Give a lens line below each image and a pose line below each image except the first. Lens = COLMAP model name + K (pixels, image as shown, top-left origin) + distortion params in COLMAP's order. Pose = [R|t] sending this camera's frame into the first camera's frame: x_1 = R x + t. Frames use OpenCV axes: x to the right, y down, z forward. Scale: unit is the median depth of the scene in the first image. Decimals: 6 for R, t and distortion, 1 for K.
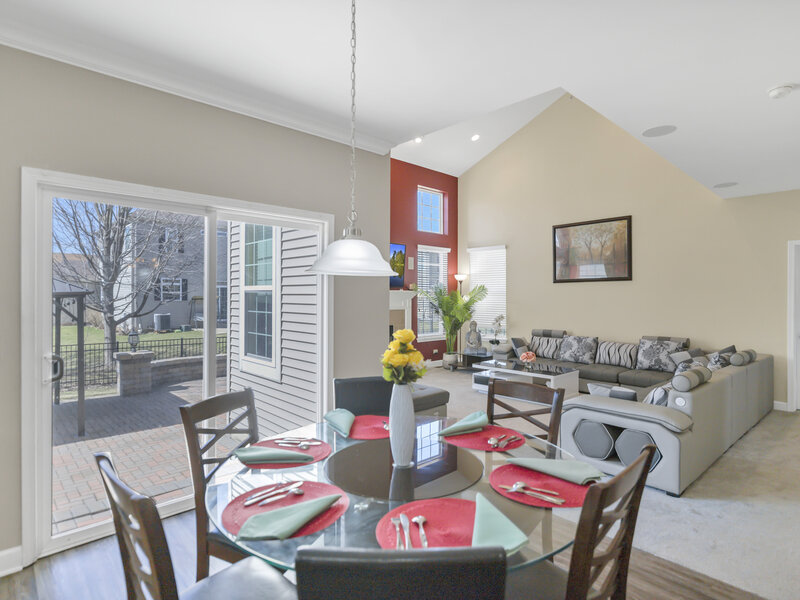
lens RADIAL K [[447.6, 0, 401.3], [0, 447.6, 297.0], [0, 0, 1]] dist [-0.000784, -0.000592]
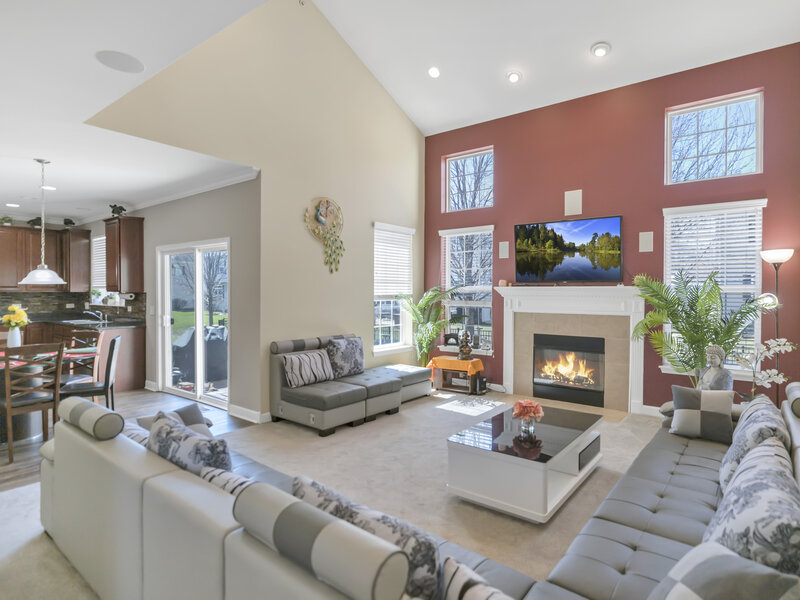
lens RADIAL K [[447.6, 0, 406.0], [0, 447.6, 296.7], [0, 0, 1]] dist [-0.000784, -0.000592]
pose [[0.150450, 0.003256, -0.988612, 0.667718], [-0.005476, 0.999982, 0.002460, 0.000587], [0.988602, 0.005044, 0.150465, 0.664478]]
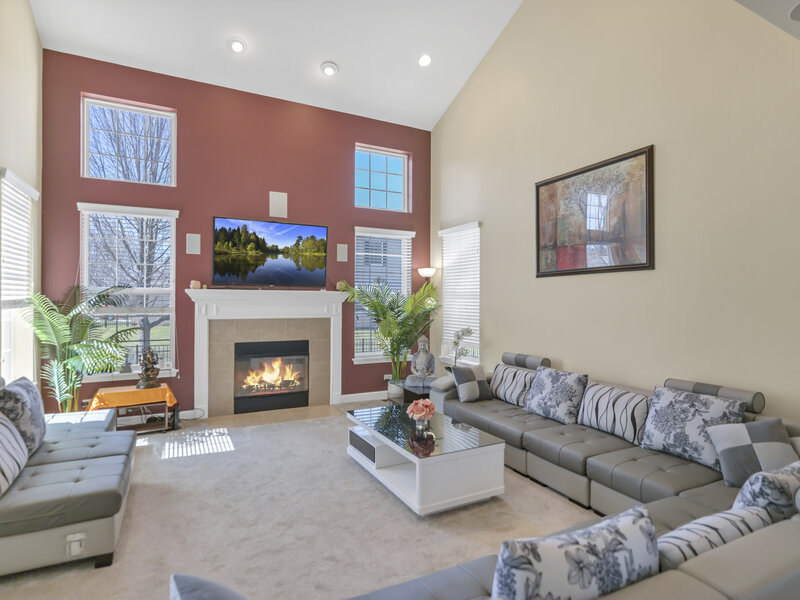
lens RADIAL K [[447.6, 0, 402.9], [0, 447.6, 301.0], [0, 0, 1]] dist [-0.000784, -0.000592]
pose [[0.963283, 0.002315, -0.268478, 0.349404], [-0.001688, 0.999995, 0.002564, -0.001192], [0.268483, -0.002016, 0.963282, 0.392040]]
